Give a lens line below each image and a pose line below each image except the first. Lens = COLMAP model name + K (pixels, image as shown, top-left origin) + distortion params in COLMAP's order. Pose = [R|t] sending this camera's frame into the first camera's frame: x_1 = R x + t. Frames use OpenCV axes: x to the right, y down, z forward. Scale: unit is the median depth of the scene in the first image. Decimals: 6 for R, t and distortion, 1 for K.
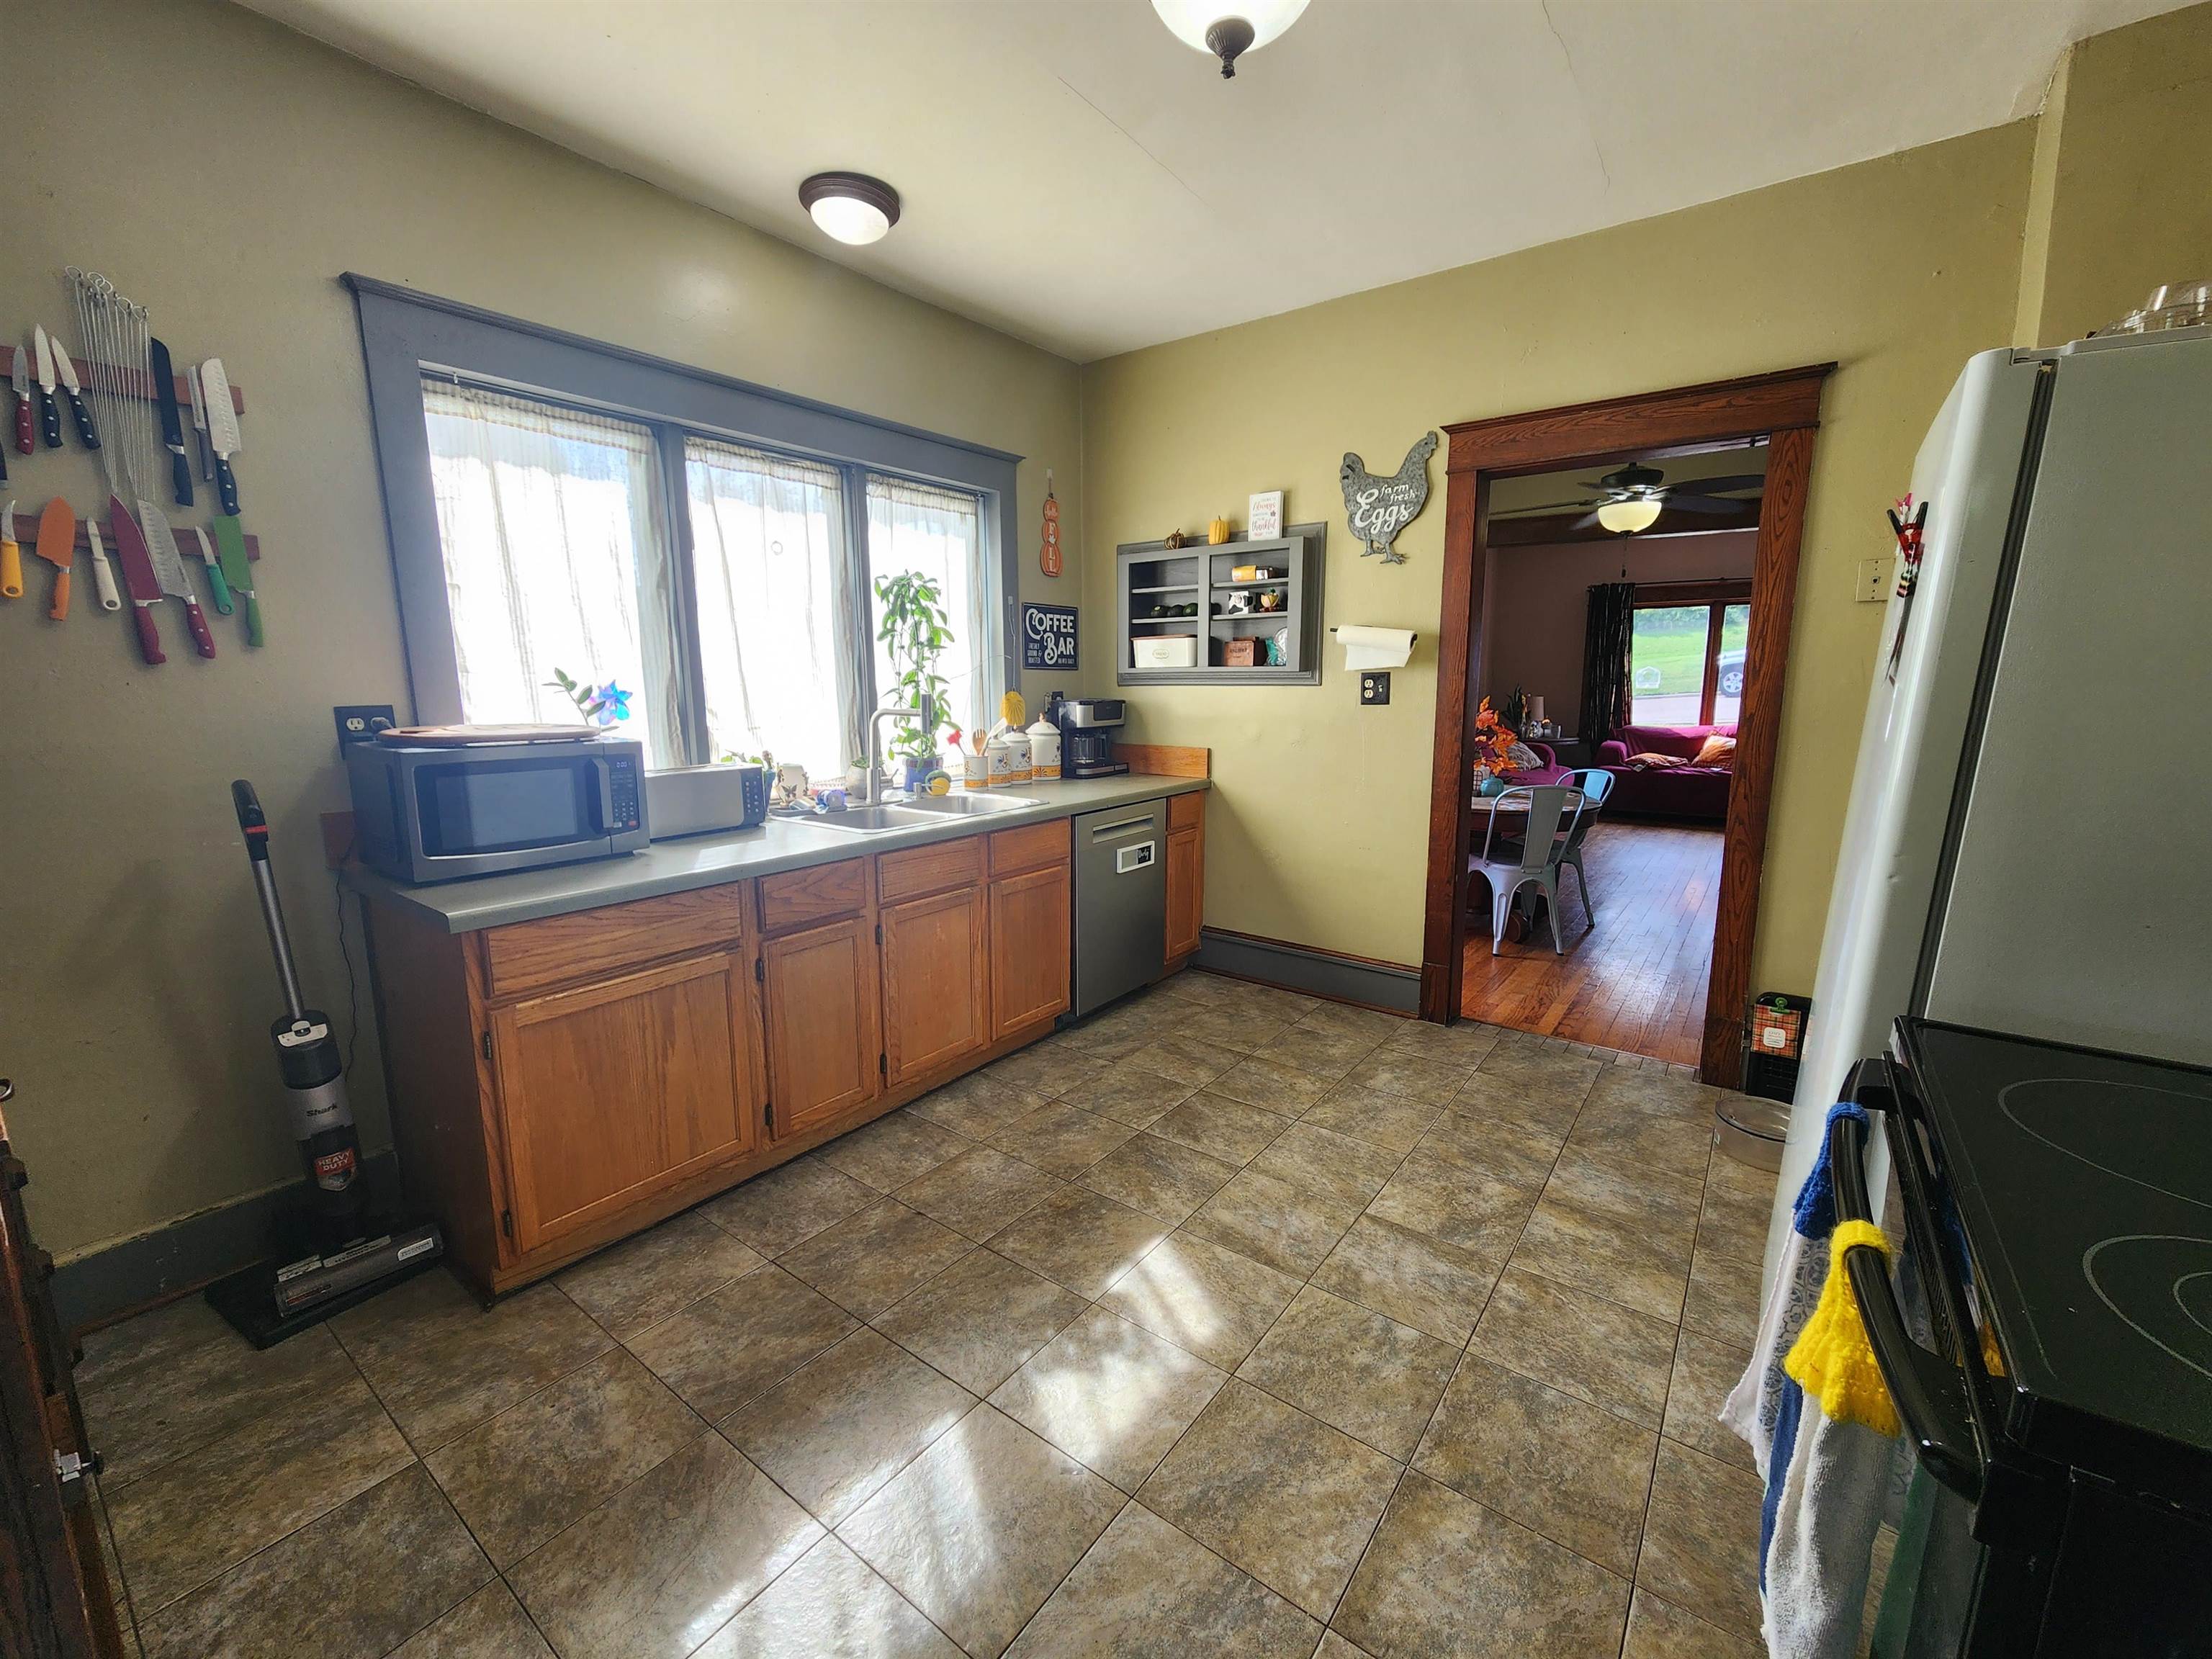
lens RADIAL K [[904.7, 0, 1110.0], [0, 904.7, 825.5], [0, 0, 1]] dist [0.014351, -0.000342]
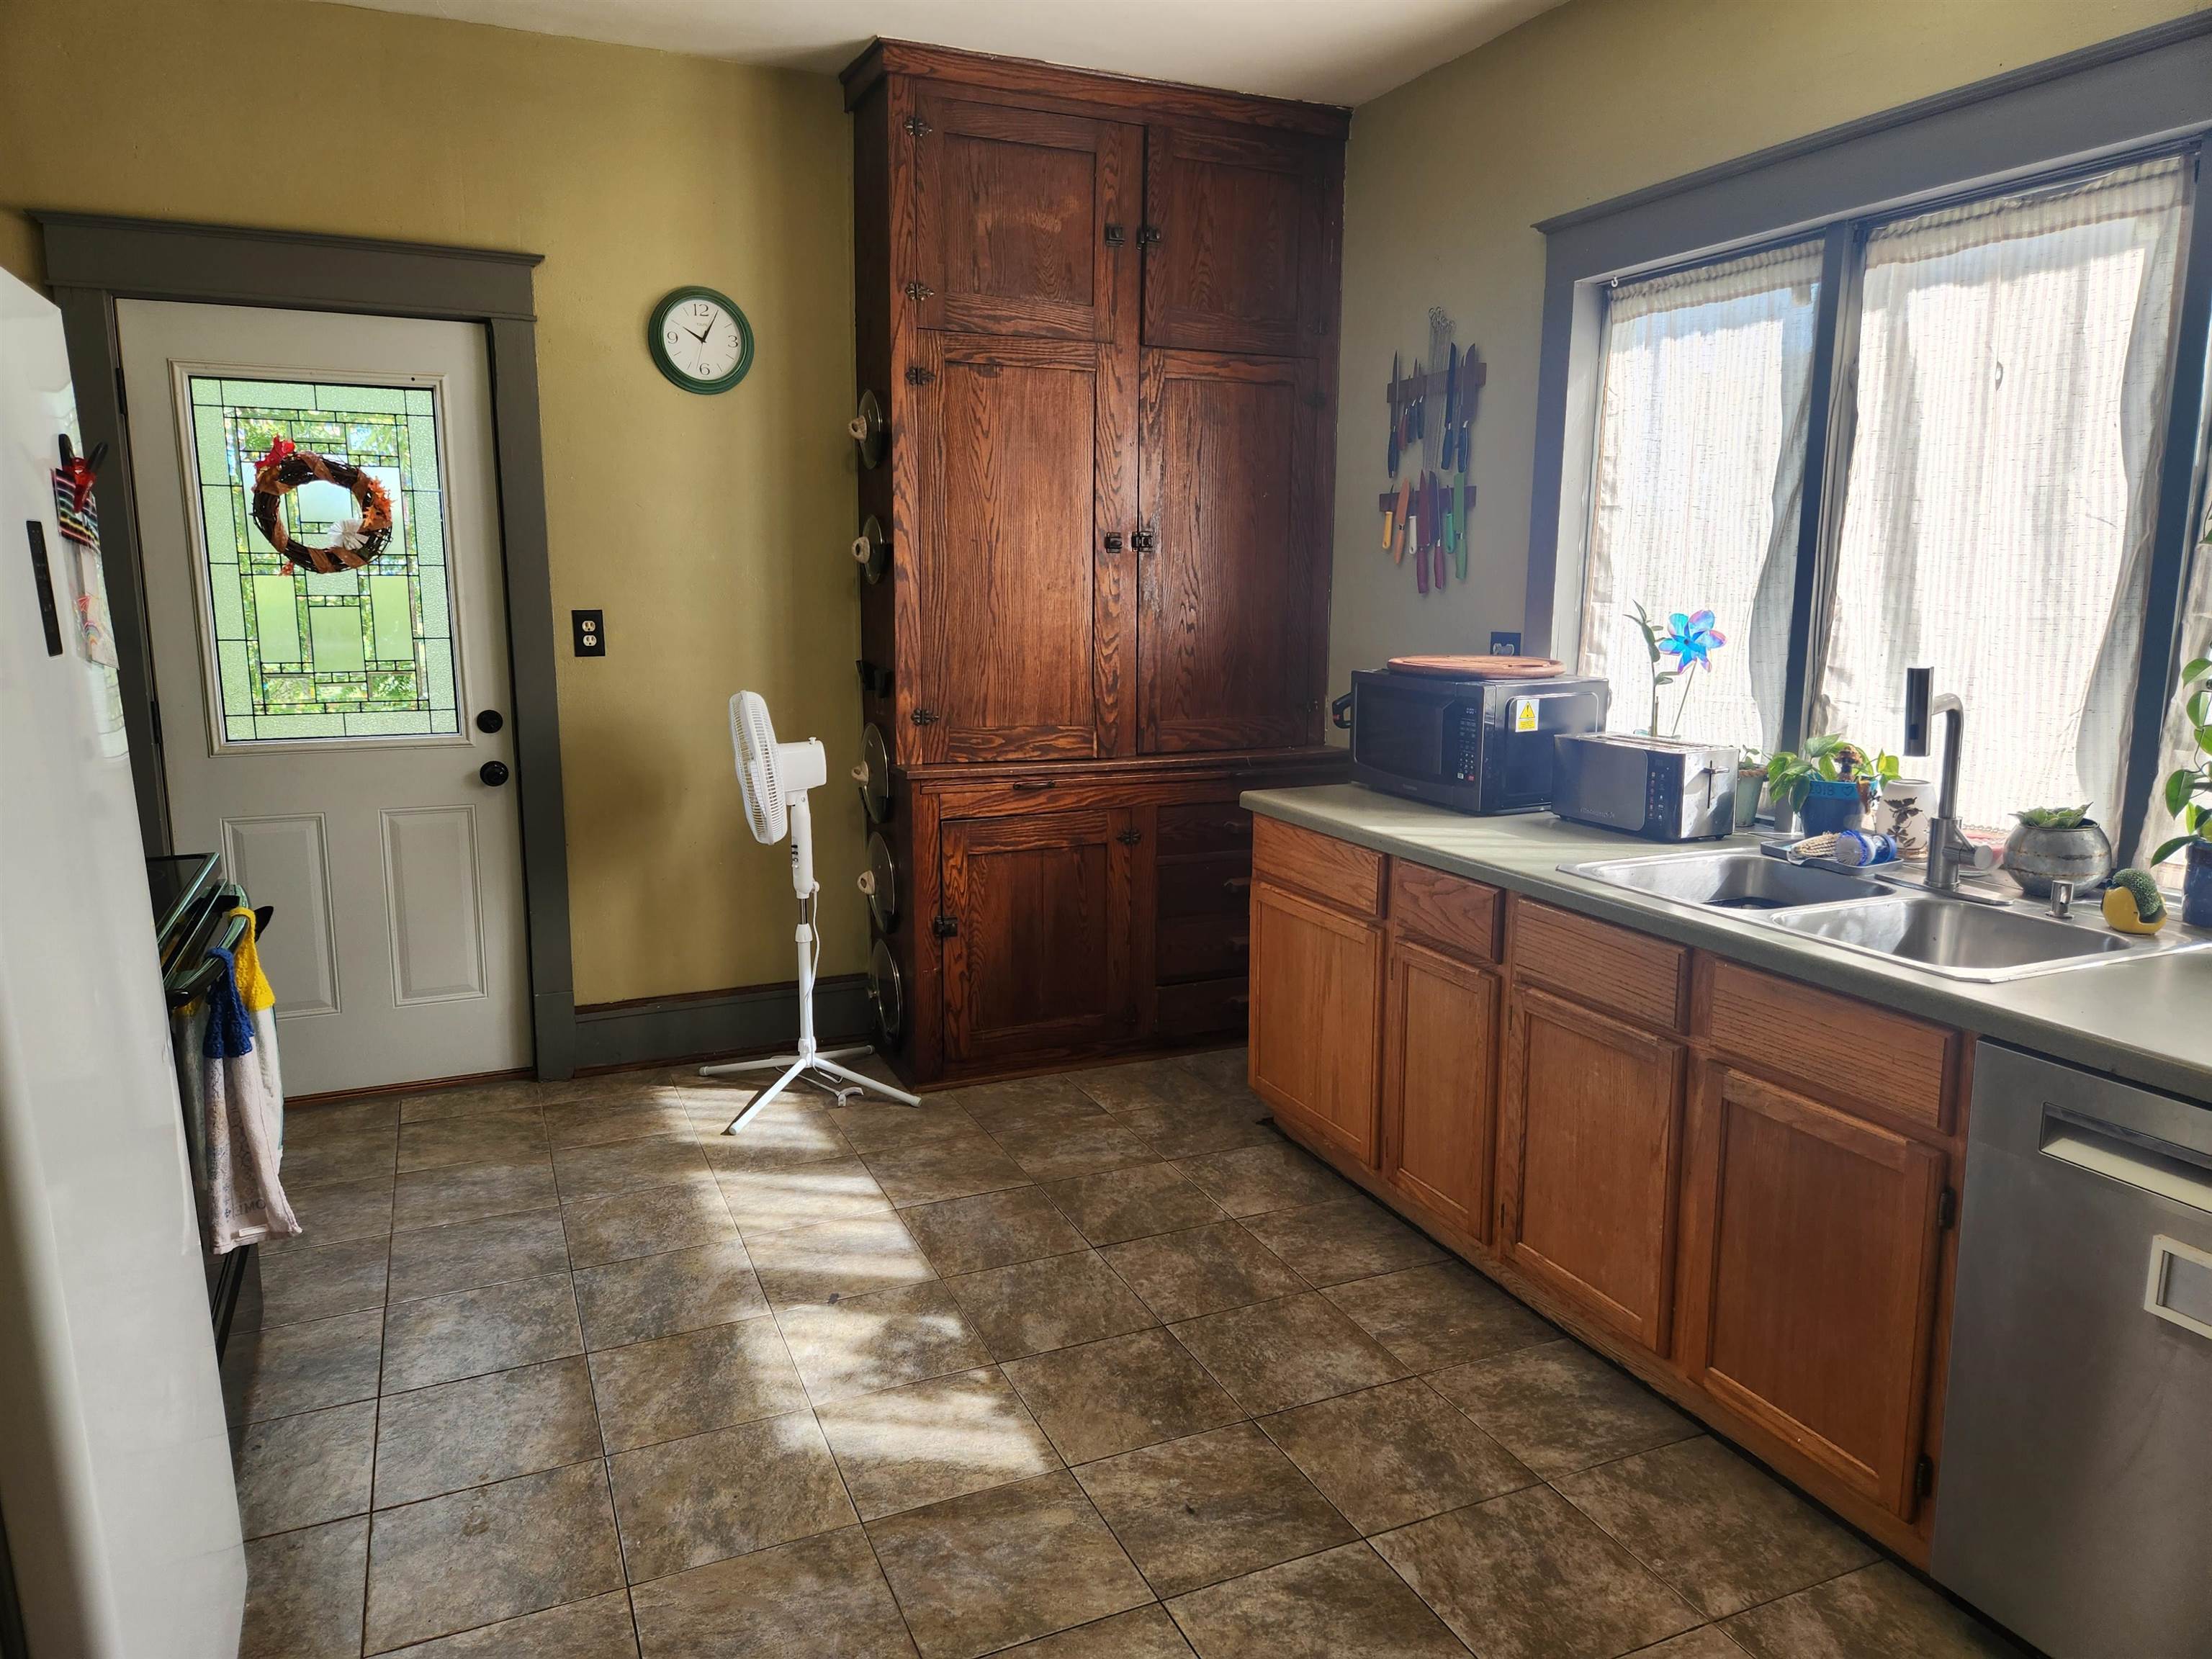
lens RADIAL K [[1498.8, 0, 1100.8], [0, 1498.8, 822.1], [0, 0, 1]] dist [0.049255, -0.006702]
pose [[-0.495275, 0.149070, -0.855851, 0.634242], [-0.146898, 0.956611, 0.251629, -0.192475], [0.856226, 0.250348, -0.451888, 0.953959]]
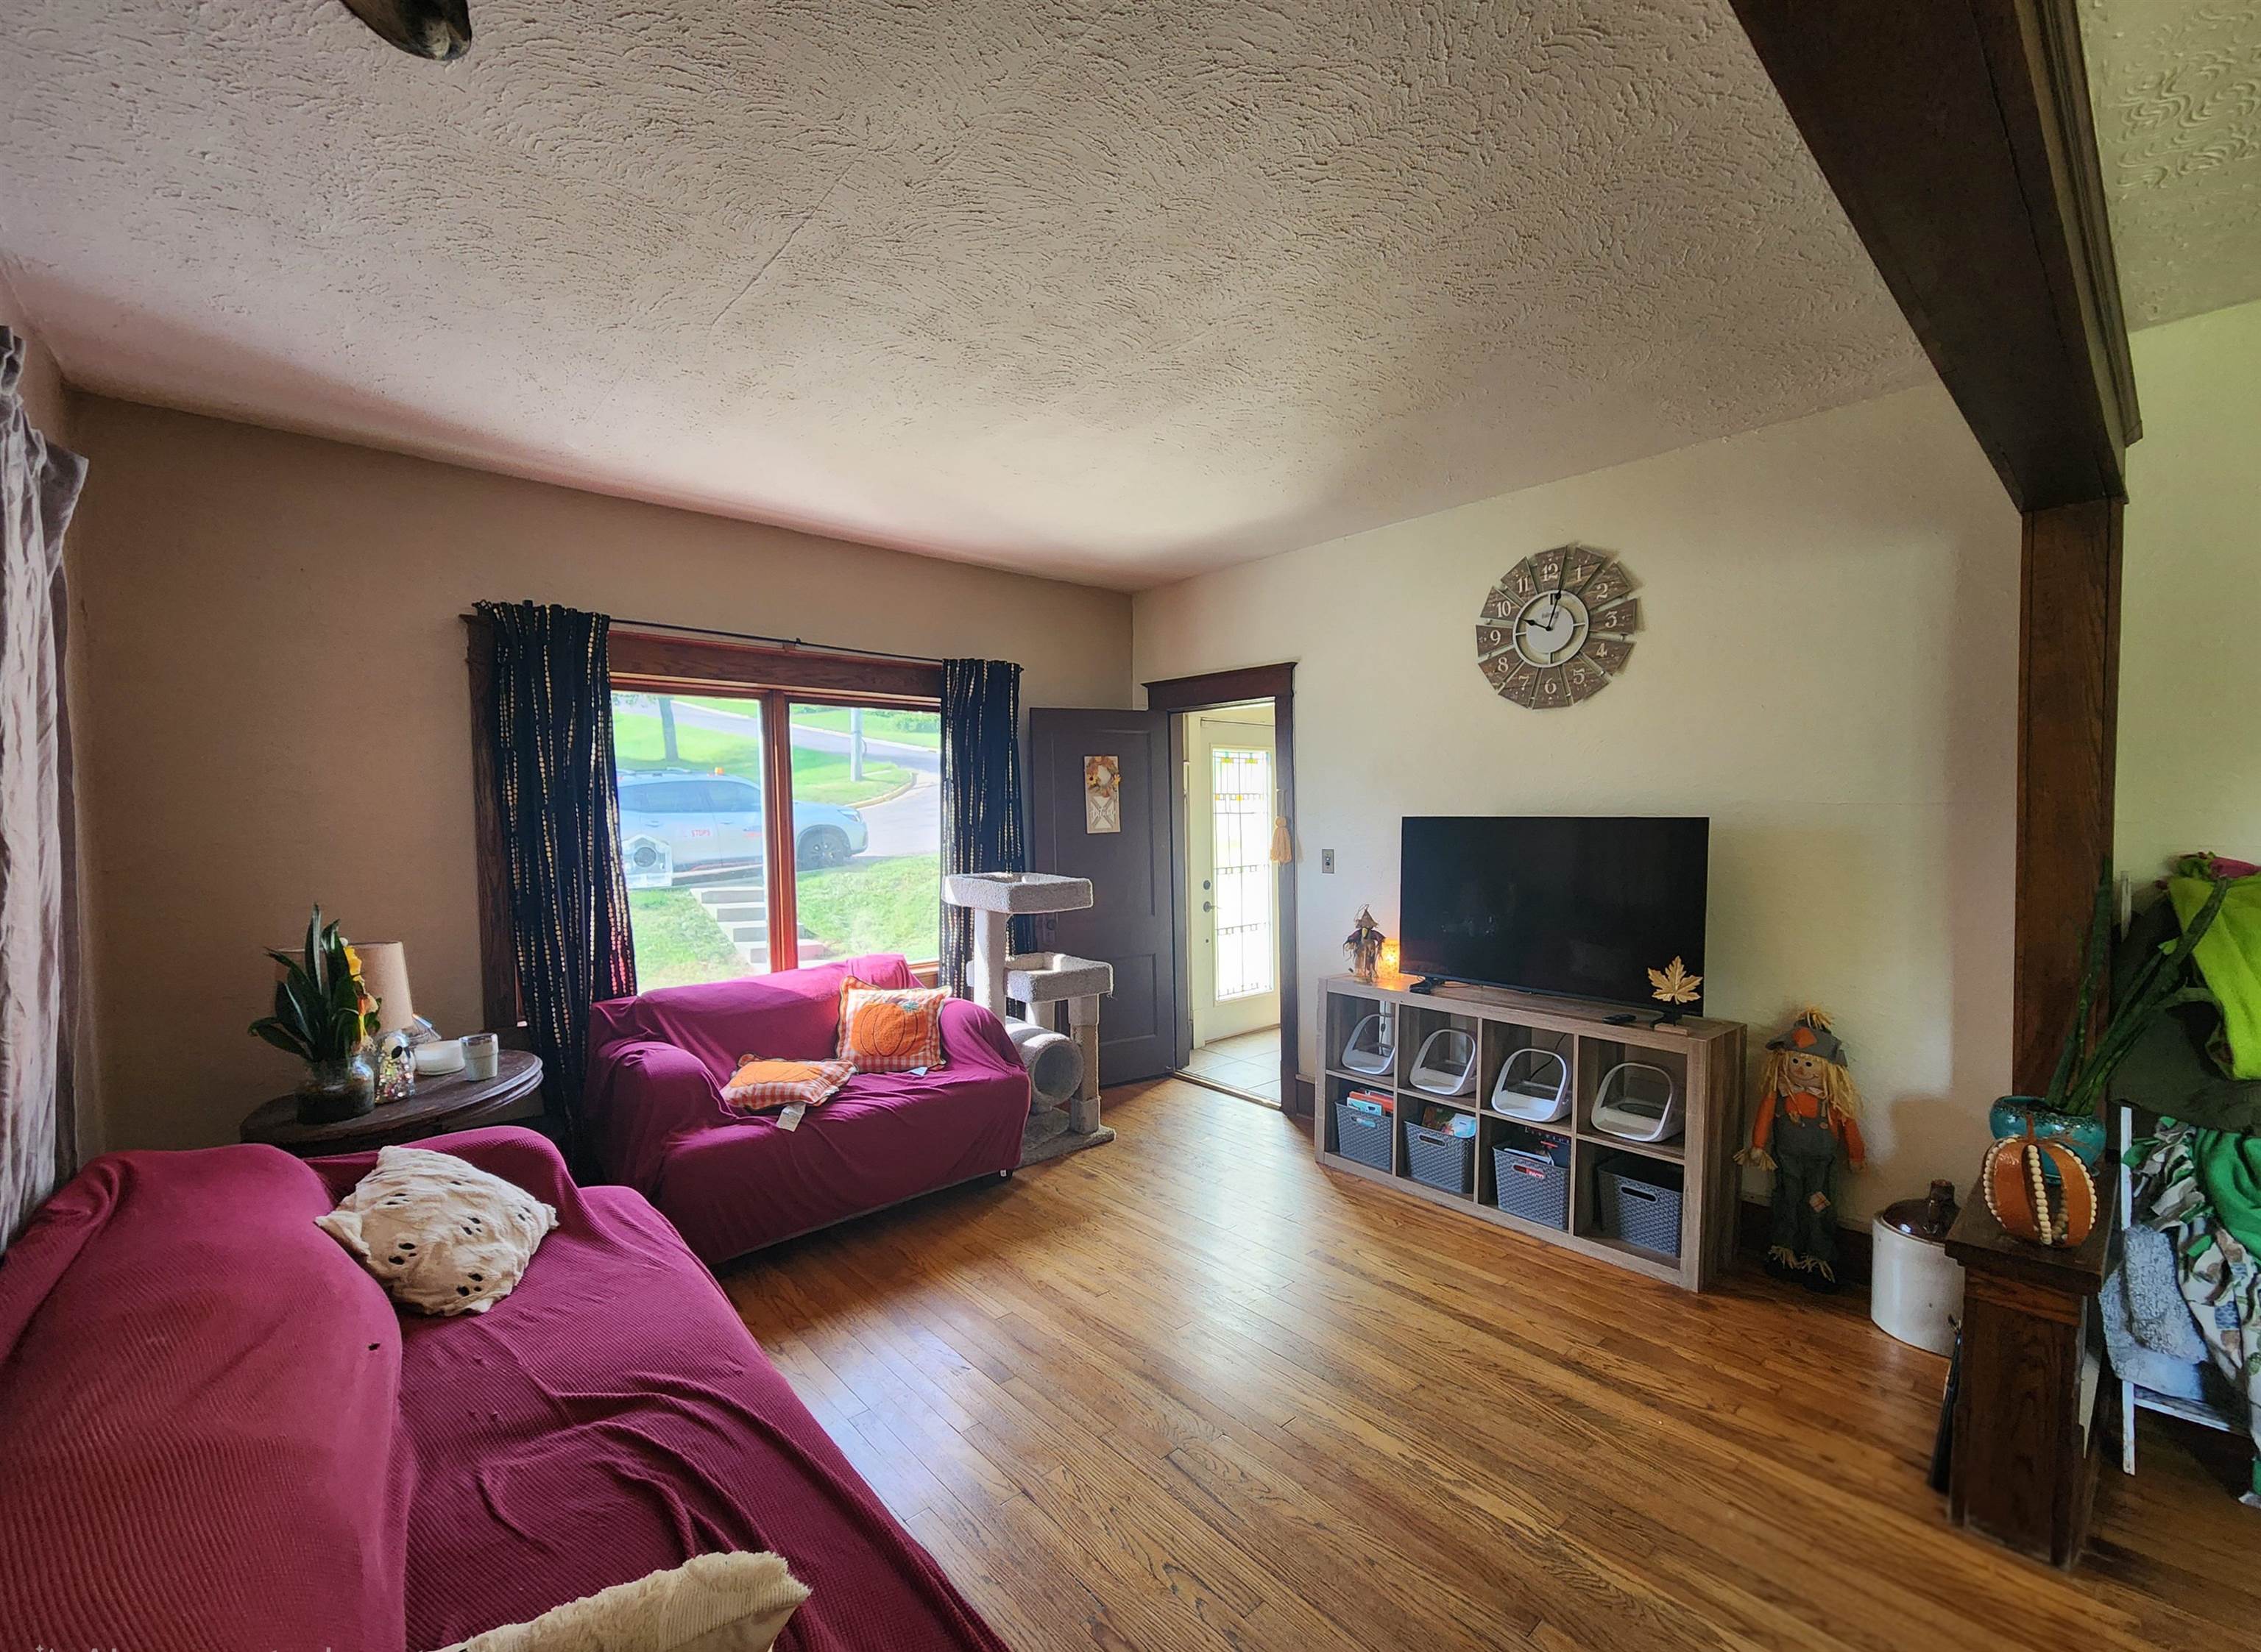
lens RADIAL K [[933.0, 0, 1139.8], [0, 933.0, 848.2], [0, 0, 1]] dist [-0.000234, -0.000194]
pose [[0.195229, -0.031082, 0.980265, 0.689194], [0.173543, 0.984821, -0.003336, -0.383964], [-0.965282, 0.170769, 0.197659, 2.101357]]
